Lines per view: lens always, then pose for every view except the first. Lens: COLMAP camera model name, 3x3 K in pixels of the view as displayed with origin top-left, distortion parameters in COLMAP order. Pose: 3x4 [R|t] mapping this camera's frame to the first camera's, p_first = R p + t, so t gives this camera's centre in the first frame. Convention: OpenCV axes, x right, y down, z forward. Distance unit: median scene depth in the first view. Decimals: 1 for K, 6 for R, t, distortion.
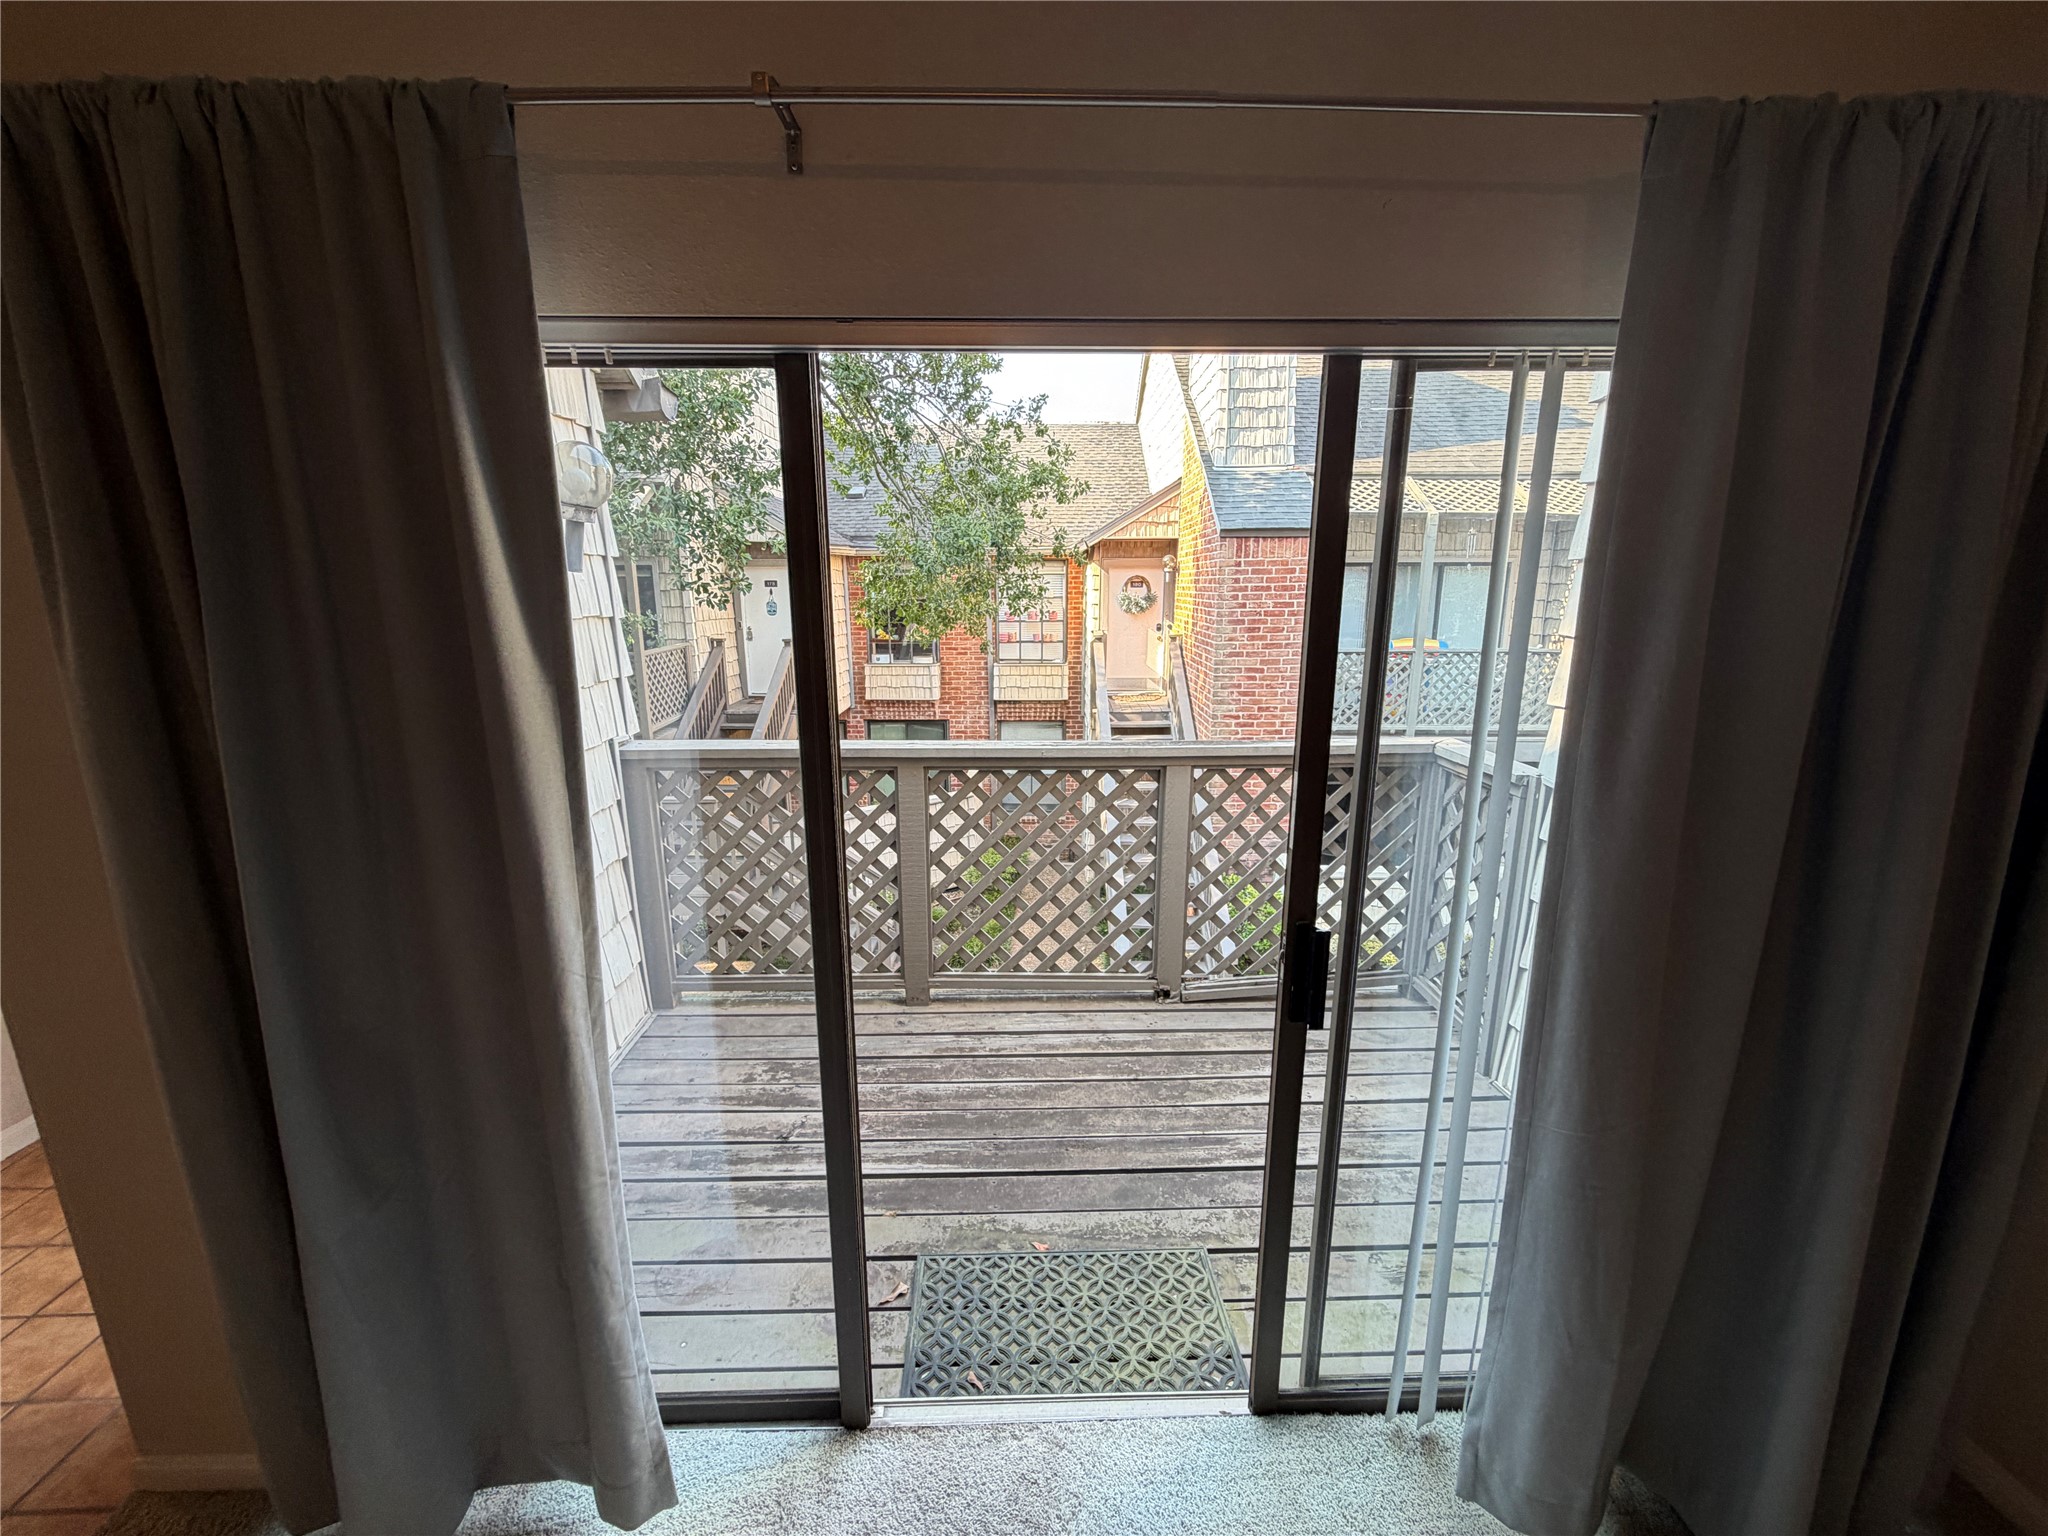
lens RADIAL K [[815.1, 0, 1015.8], [0, 815.1, 774.4], [0, 0, 1]] dist [-0.001037, 0.000752]
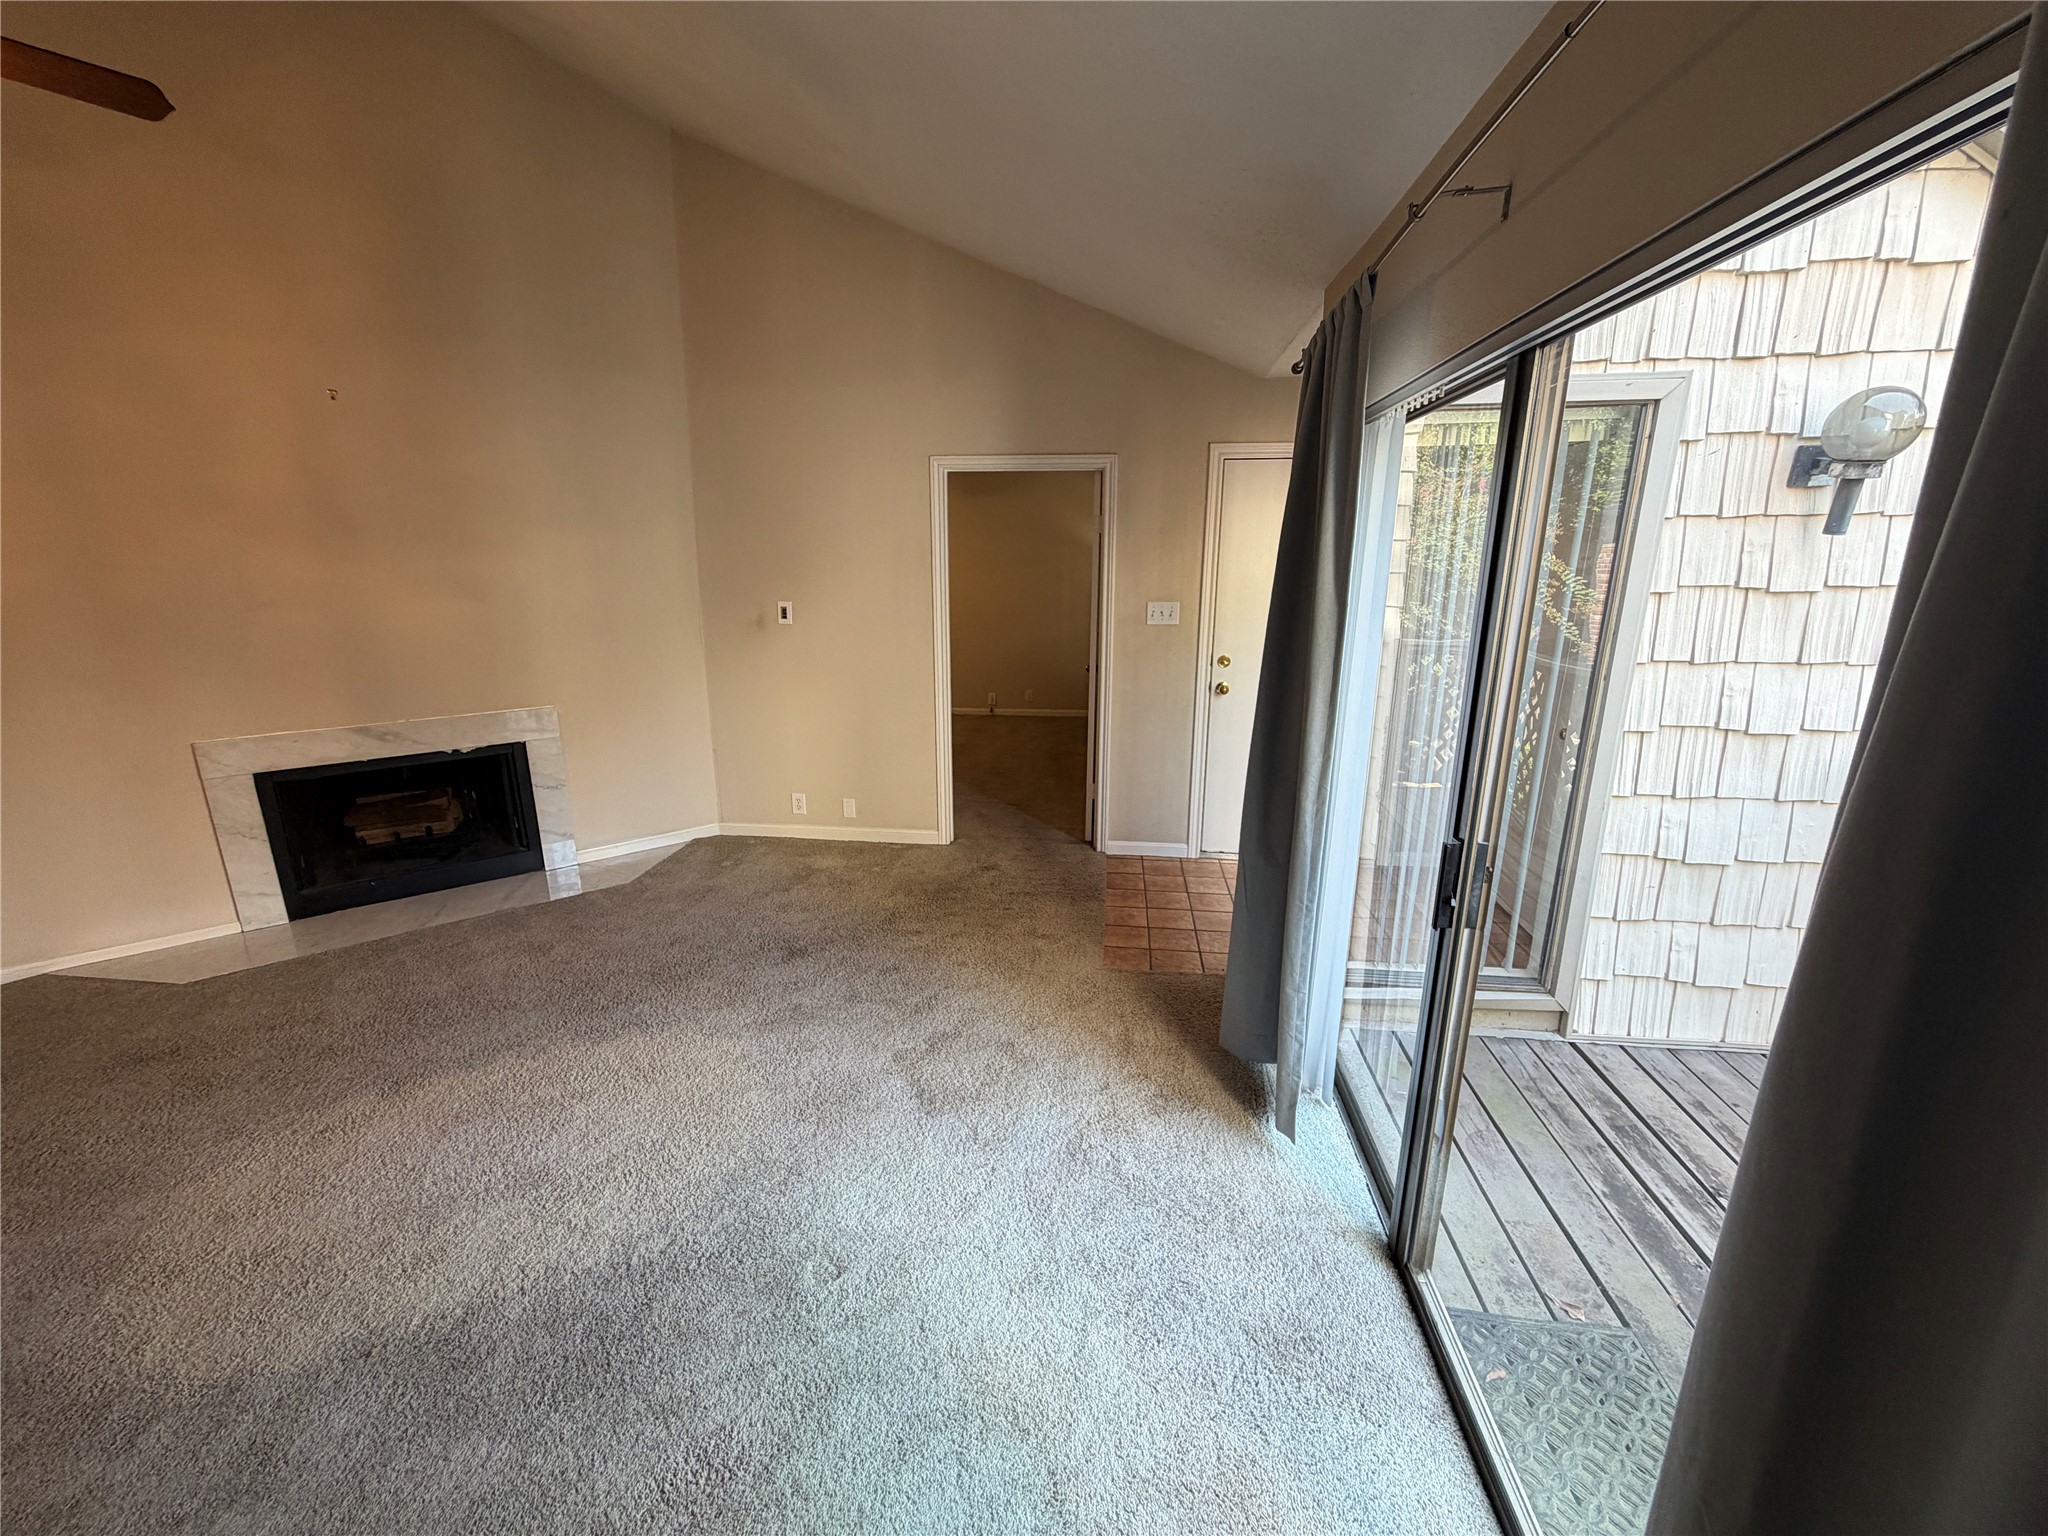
lens RADIAL K [[815.1, 0, 1016.8], [0, 815.1, 763.6], [0, 0, 1]] dist [-0.001037, 0.000752]
pose [[-0.143661, 0.251462, -0.957146, 0.143211], [-0.221796, 0.934394, 0.278775, -0.014953], [0.964452, 0.252340, -0.078463, 0.062719]]
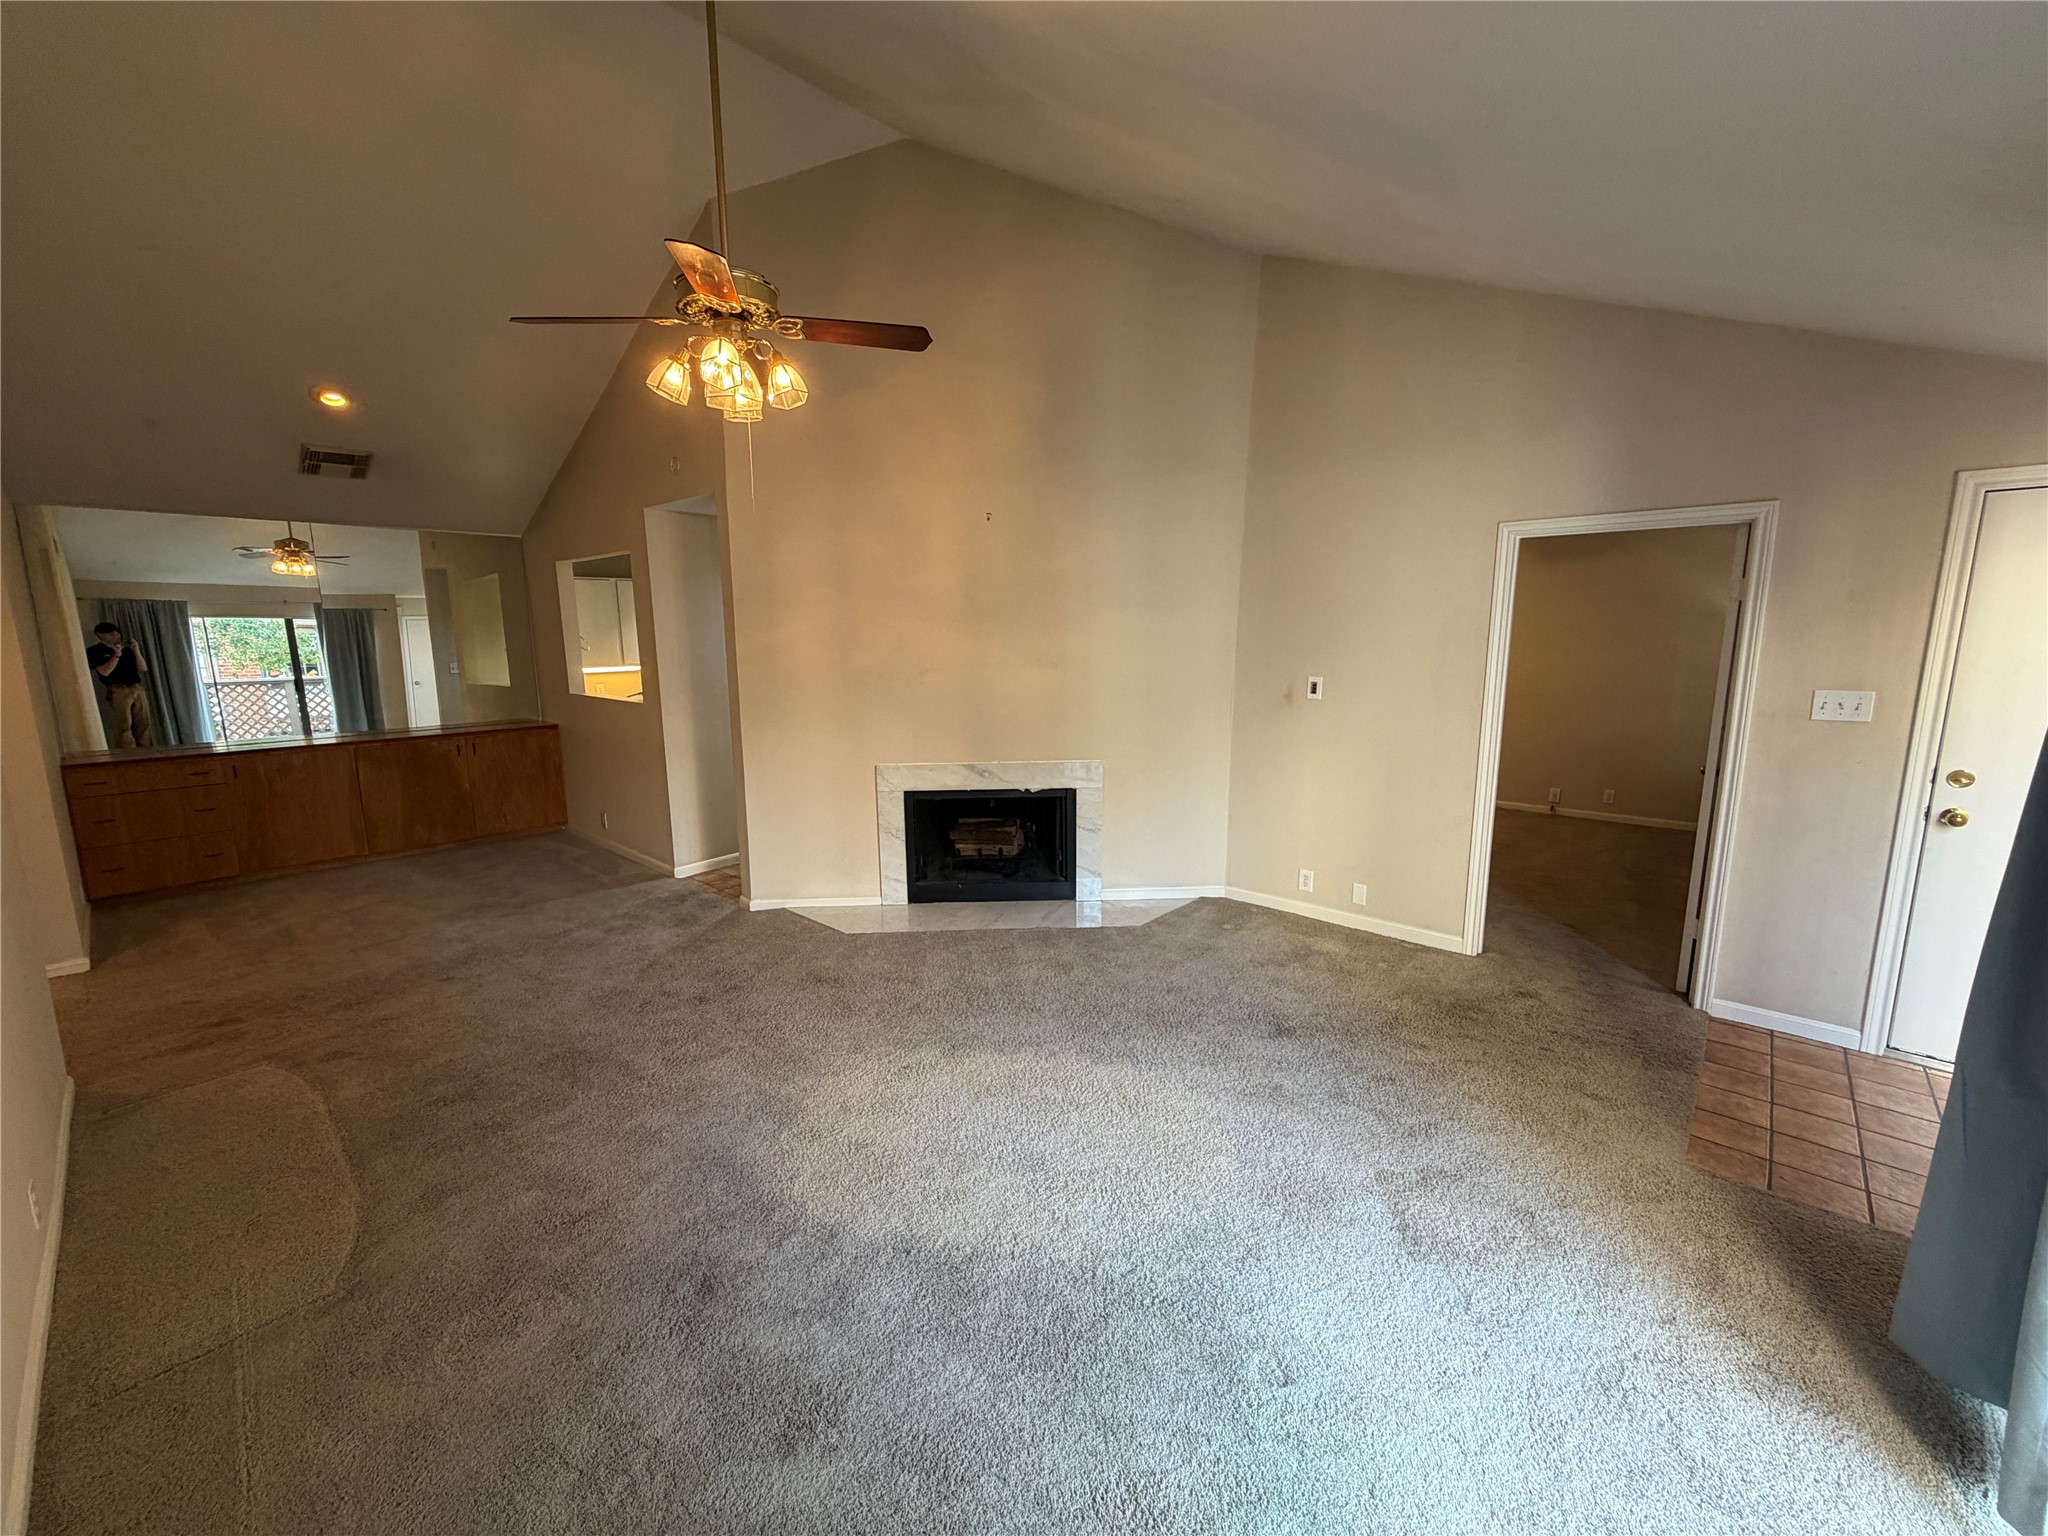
lens RADIAL K [[815.1, 0, 1017.4], [0, 815.1, 765.8], [0, 0, 1]] dist [-0.001037, 0.000752]
pose [[-0.694796, 0.130022, -0.707356, 0.147823], [-0.148484, 0.936401, 0.317972, -0.017307], [0.703712, 0.325957, -0.631302, 0.065378]]
